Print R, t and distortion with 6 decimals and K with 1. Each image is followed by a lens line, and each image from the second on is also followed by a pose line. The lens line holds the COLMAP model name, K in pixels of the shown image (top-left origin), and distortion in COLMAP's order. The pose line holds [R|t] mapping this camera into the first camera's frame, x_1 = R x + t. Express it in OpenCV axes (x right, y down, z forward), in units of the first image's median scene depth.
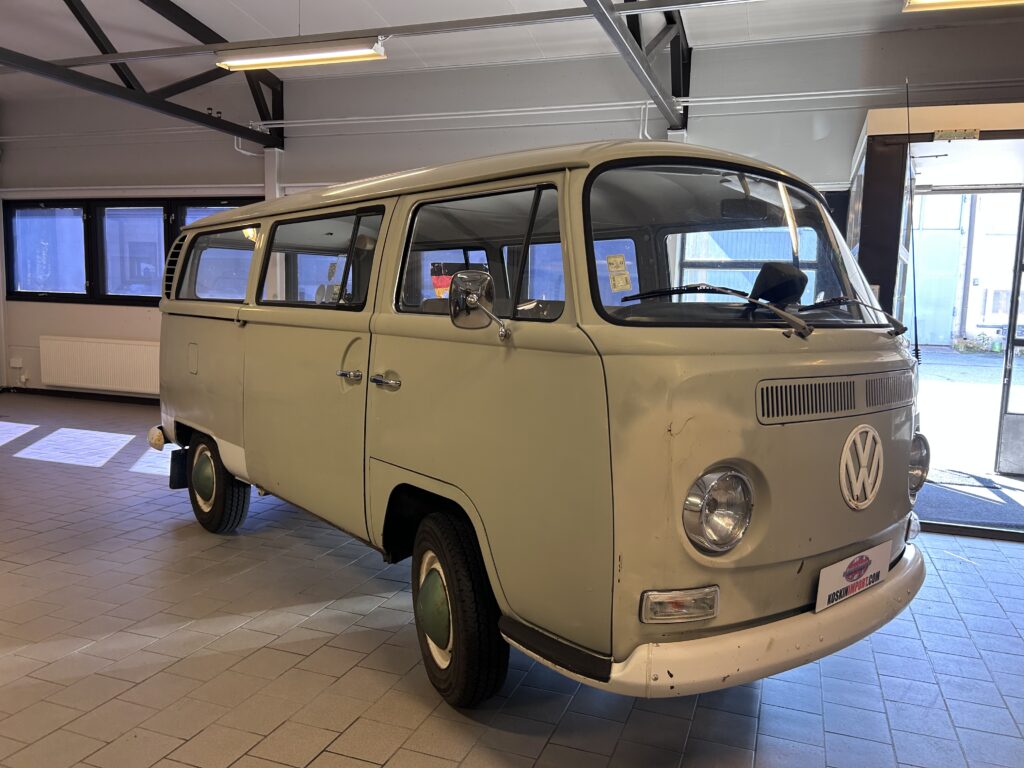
lens RADIAL K [[776.7, 0, 518.9], [0, 776.7, 376.4], [0, 0, 1]] dist [0.043652, -0.006498]
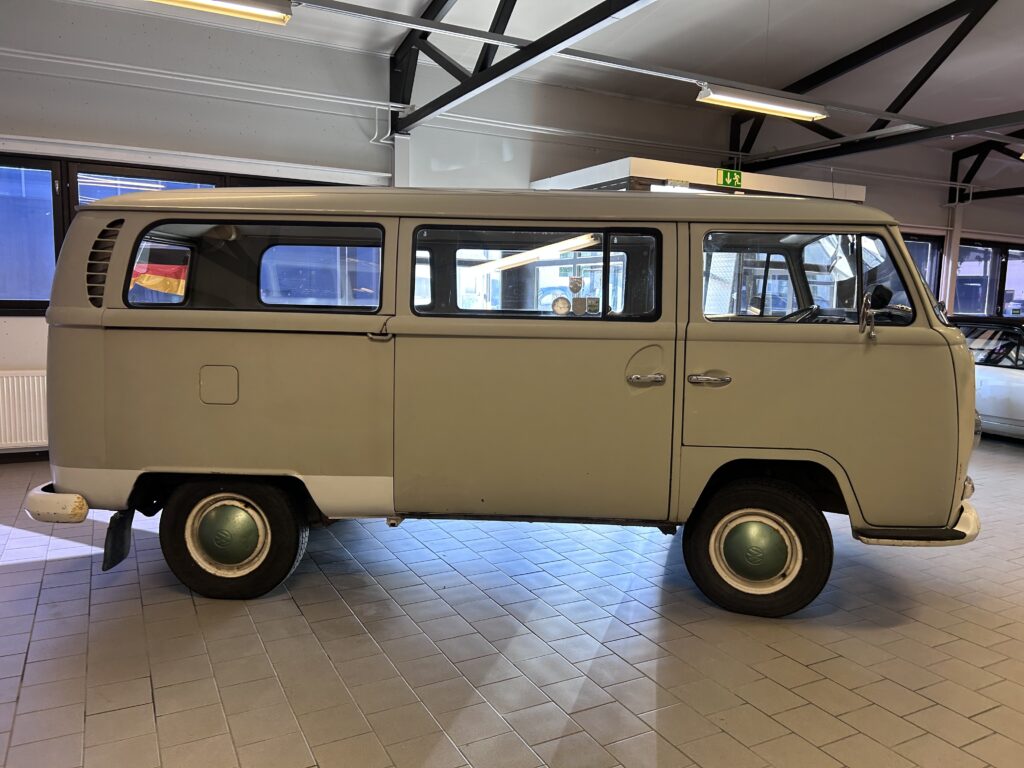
lens RADIAL K [[776.7, 0, 516.5], [0, 776.7, 392.5], [0, 0, 1]] dist [0.043652, -0.006498]
pose [[0.680439, -0.096519, 0.726420, -0.919379], [0.067463, 0.995329, 0.069055, -0.056809], [-0.729693, 0.002018, 0.683772, 0.309391]]
